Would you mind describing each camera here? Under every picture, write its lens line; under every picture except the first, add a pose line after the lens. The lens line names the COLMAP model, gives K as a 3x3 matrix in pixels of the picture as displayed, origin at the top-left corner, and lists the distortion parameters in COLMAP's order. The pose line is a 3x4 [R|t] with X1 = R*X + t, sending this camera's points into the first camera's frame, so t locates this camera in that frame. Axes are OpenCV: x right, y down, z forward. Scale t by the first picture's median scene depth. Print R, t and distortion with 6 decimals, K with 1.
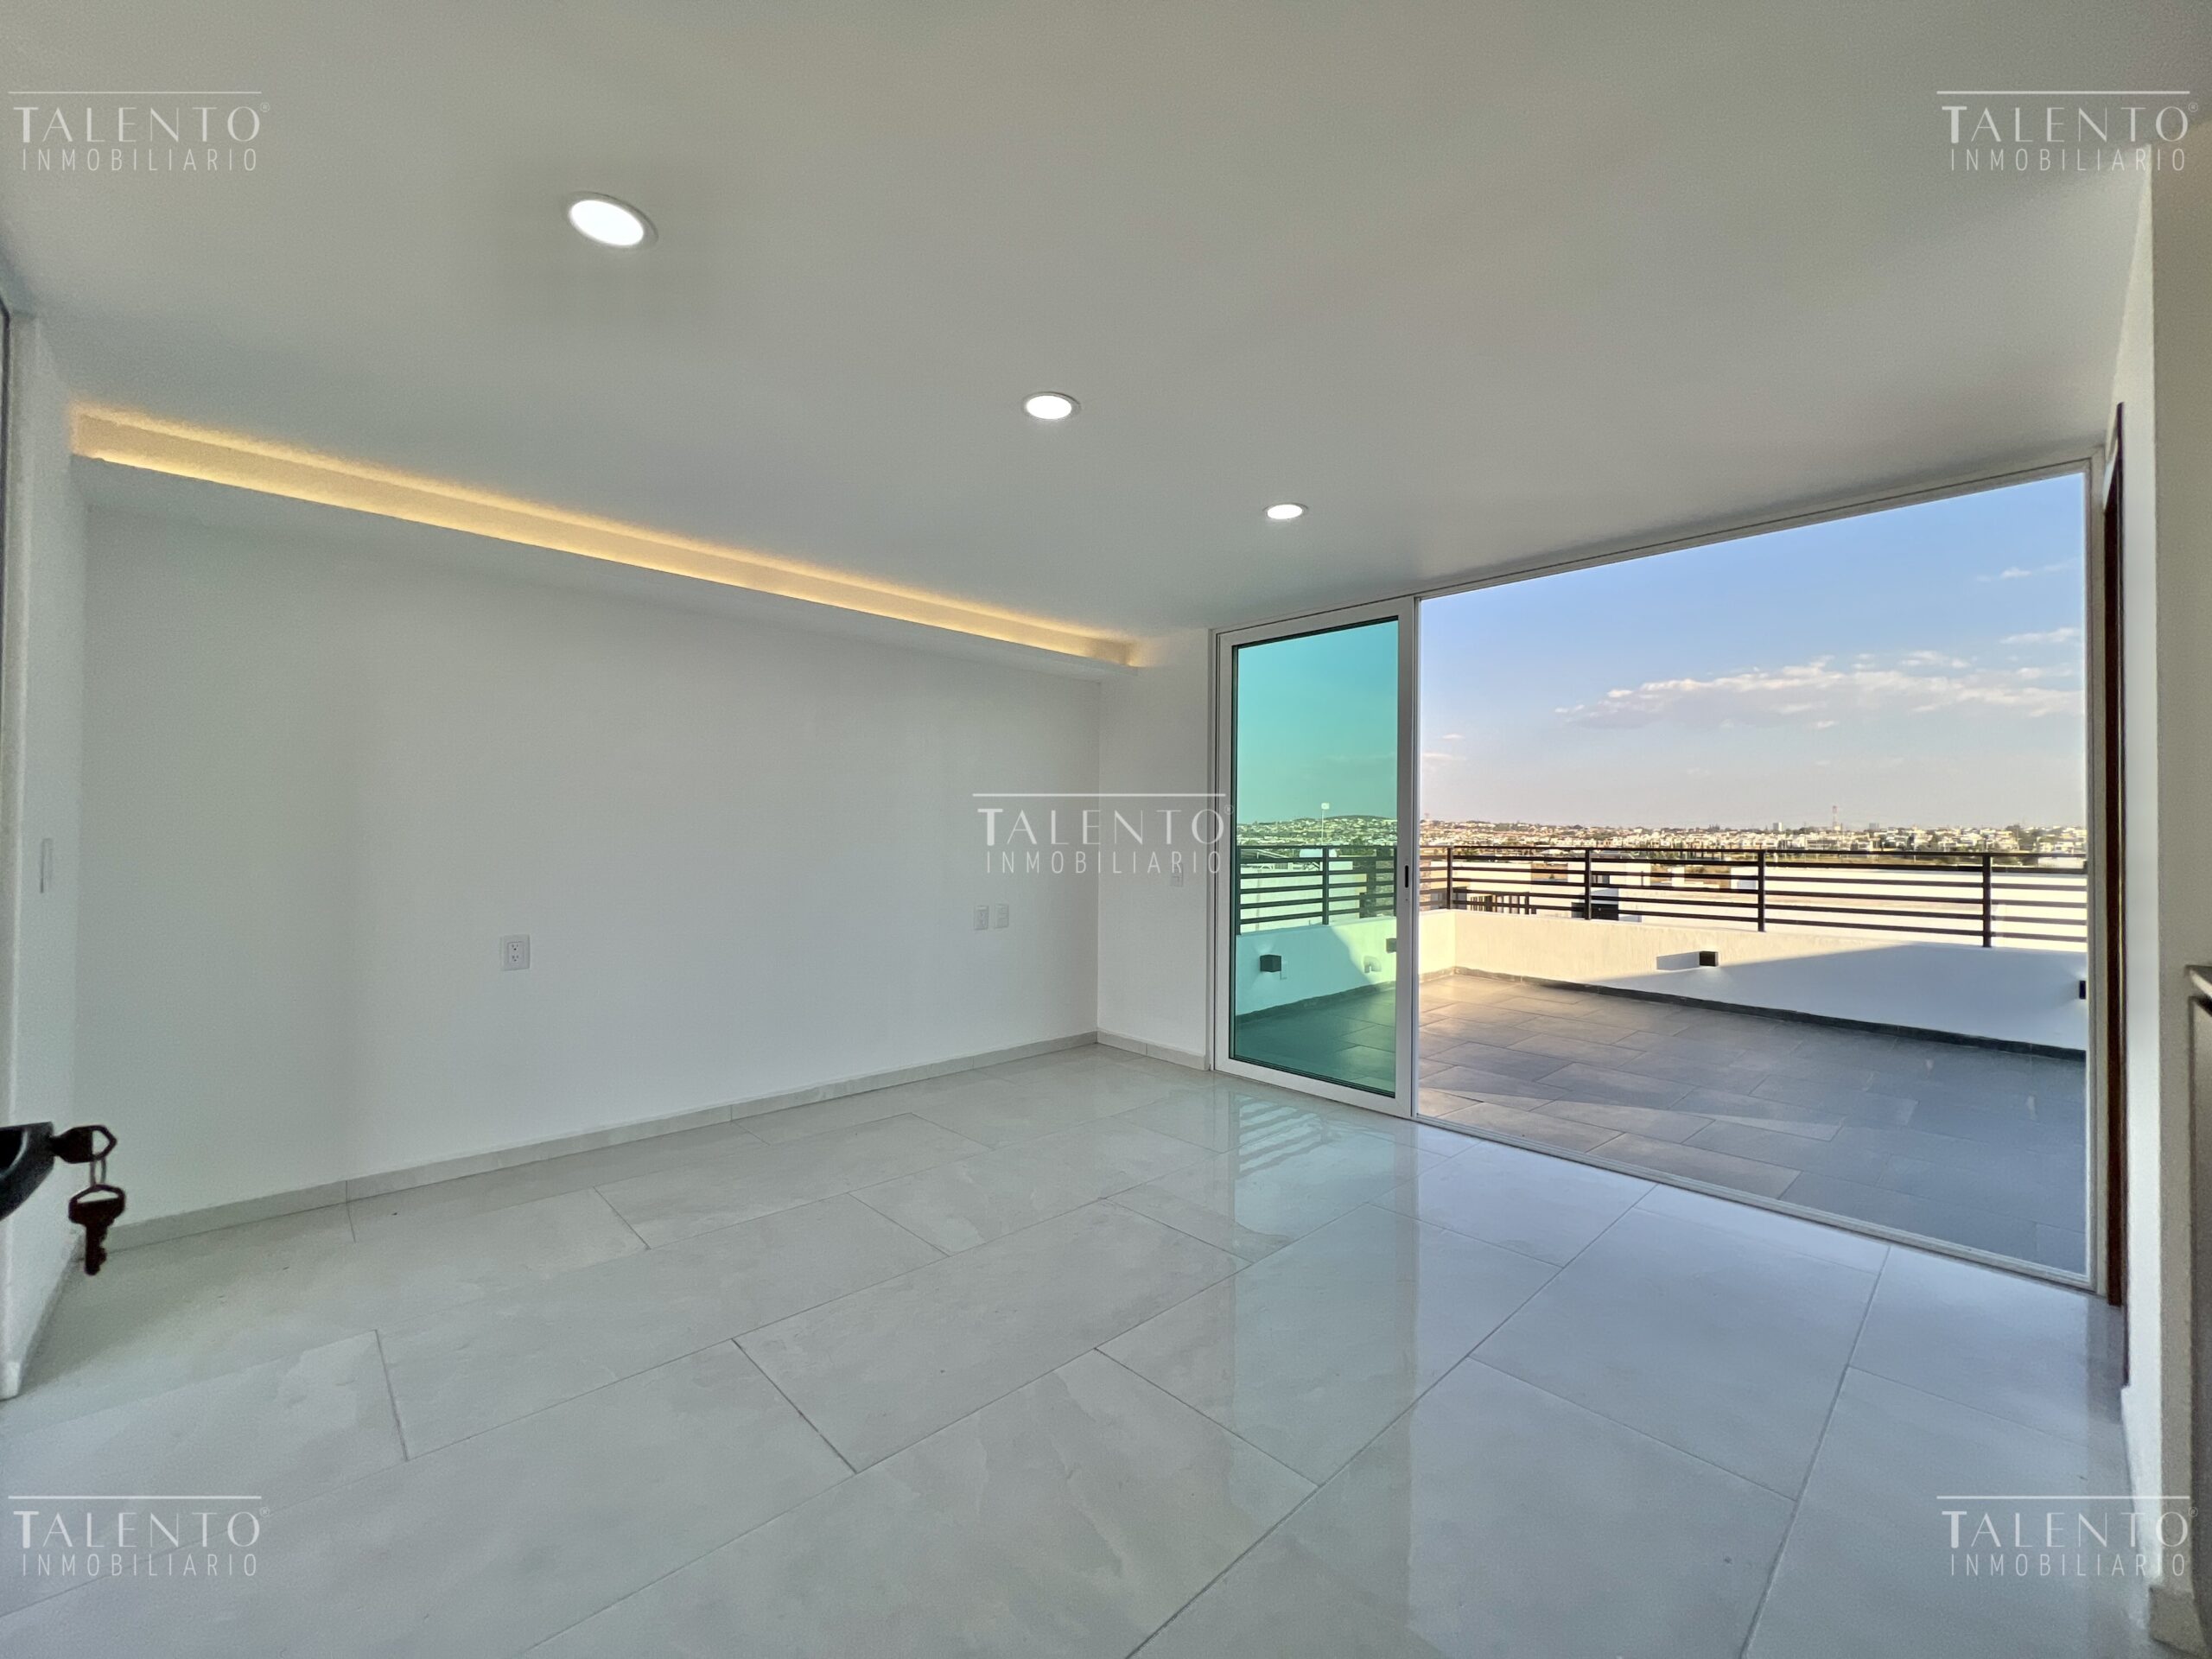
lens RADIAL K [[889.8, 0, 1101.2], [0, 889.8, 824.8], [0, 0, 1]] dist [-0.001873, 0.000073]
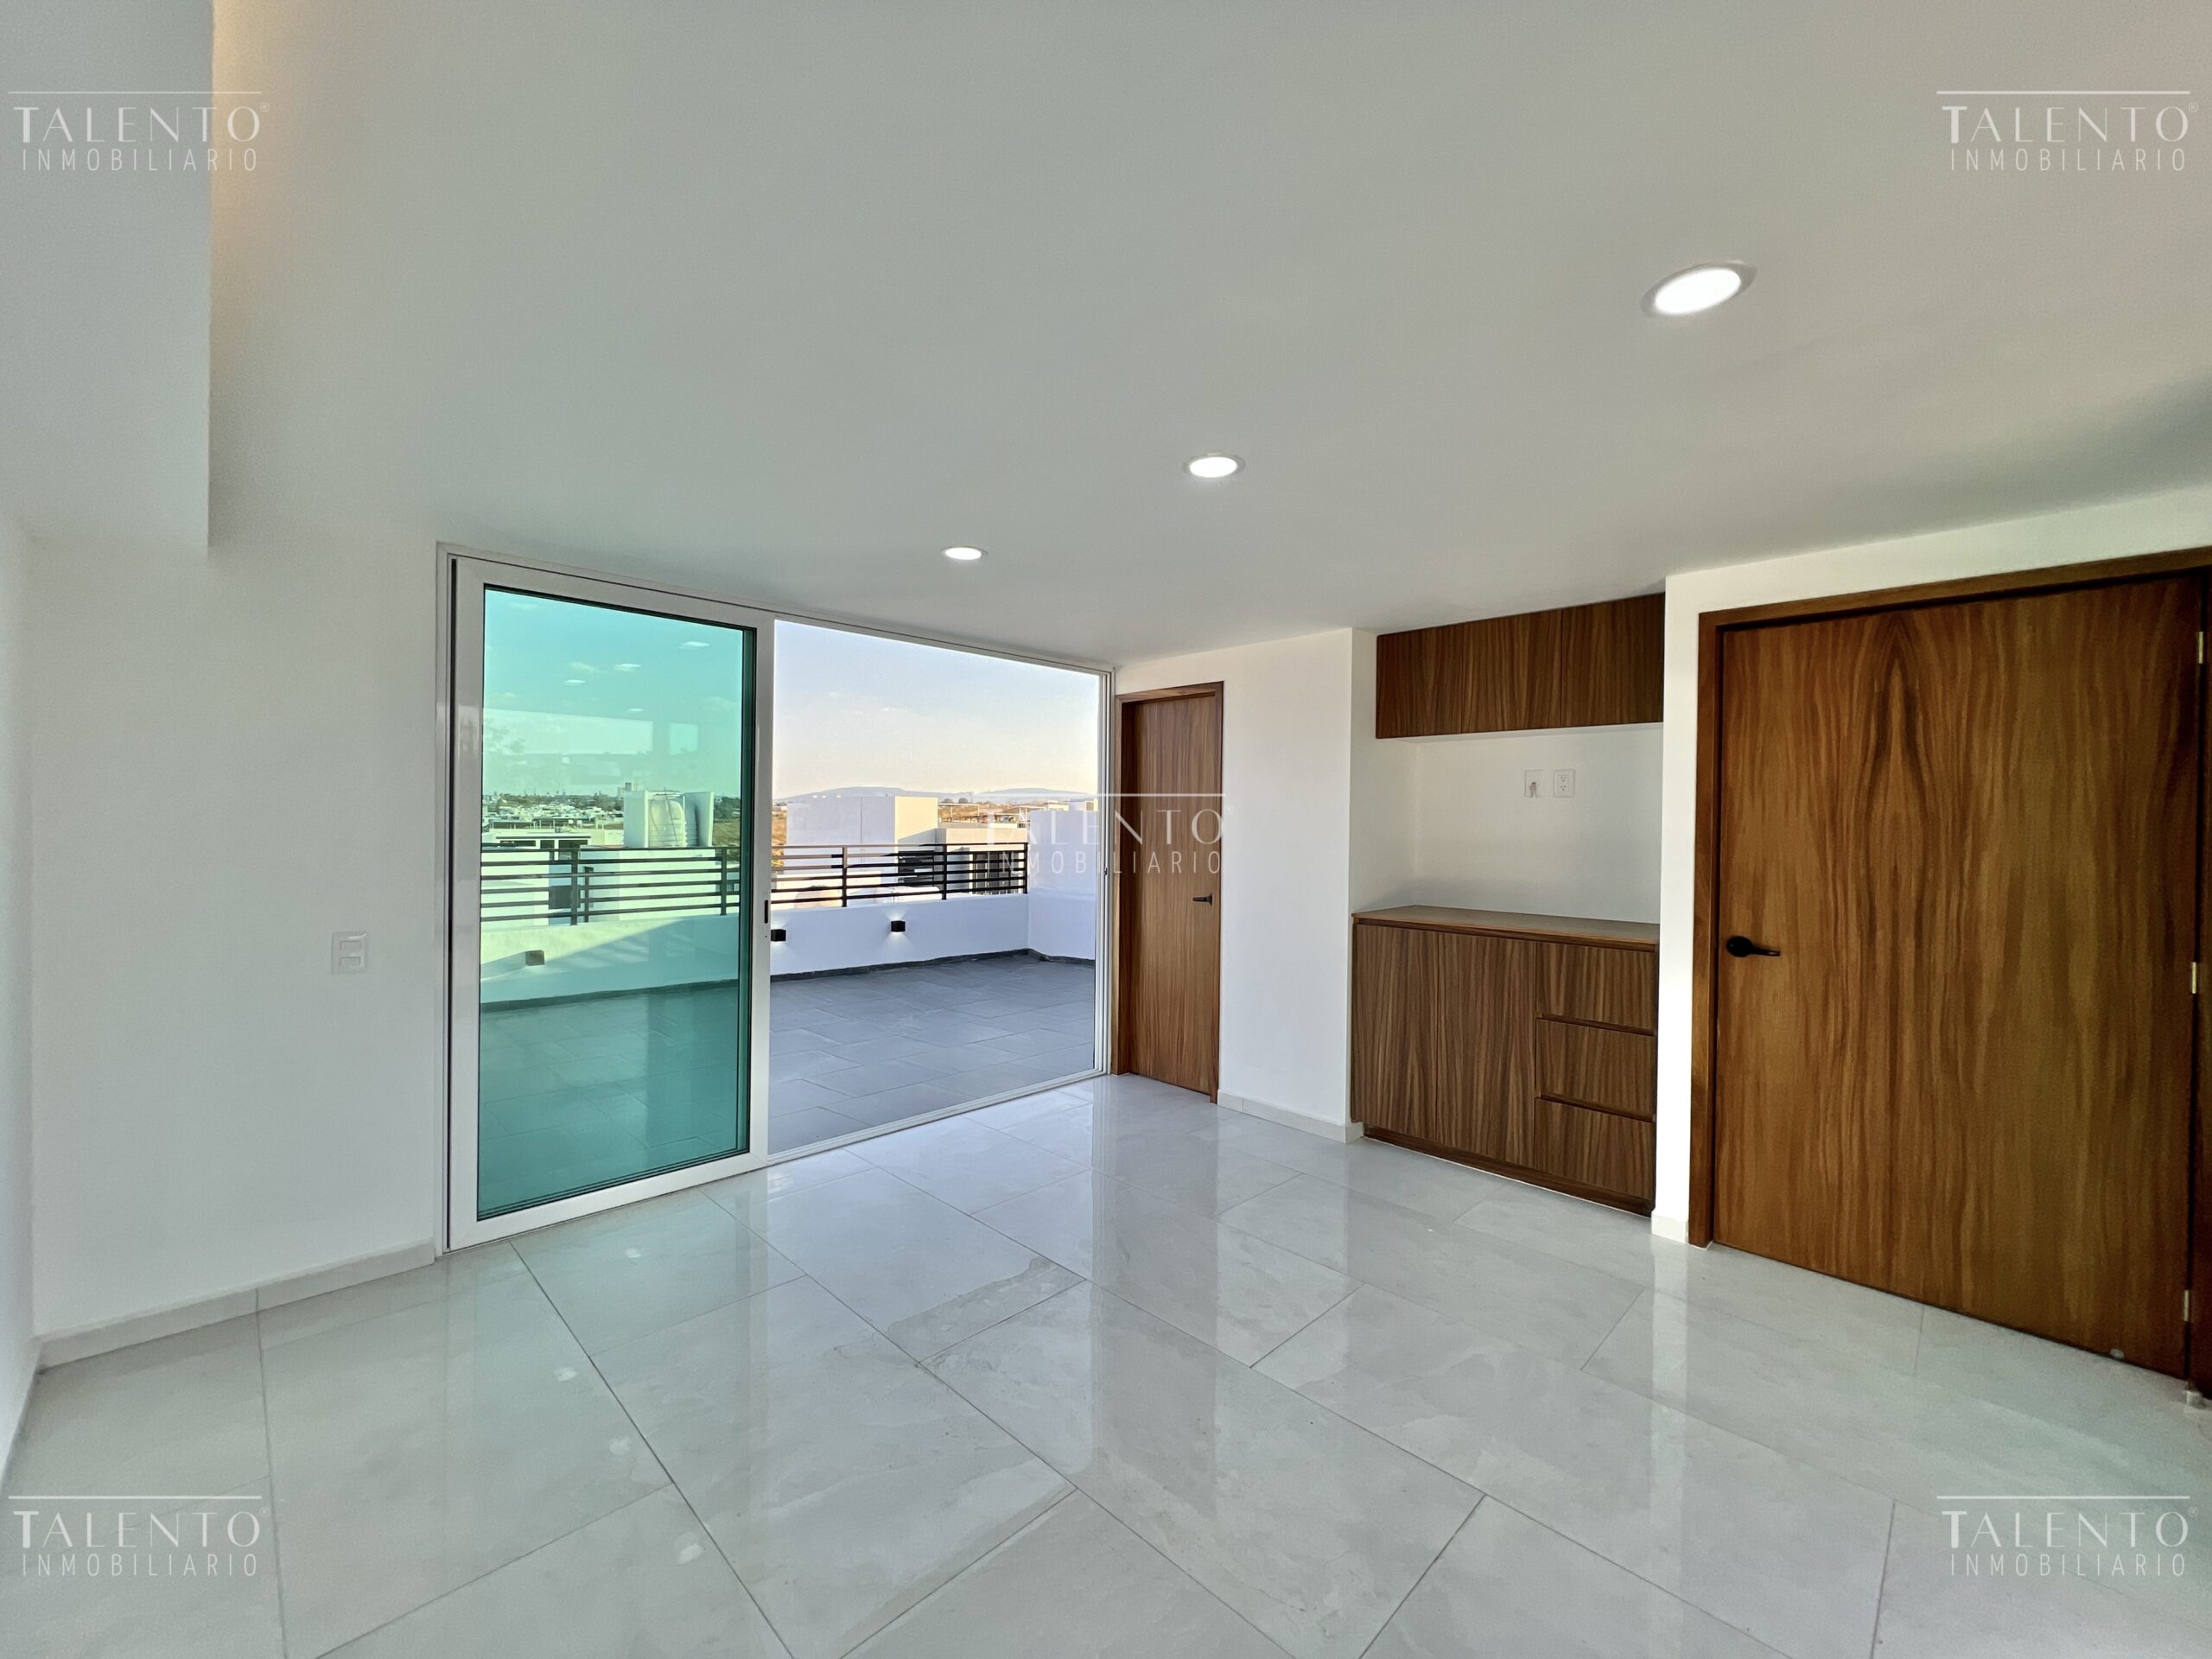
lens RADIAL K [[889.8, 0, 1101.2], [0, 889.8, 824.8], [0, 0, 1]] dist [-0.001873, 0.000073]
pose [[-0.021705, -0.013548, 0.999673, -0.569066], [-0.024067, 0.999626, 0.013025, -0.049330], [-0.999475, -0.023776, -0.022023, 0.633103]]
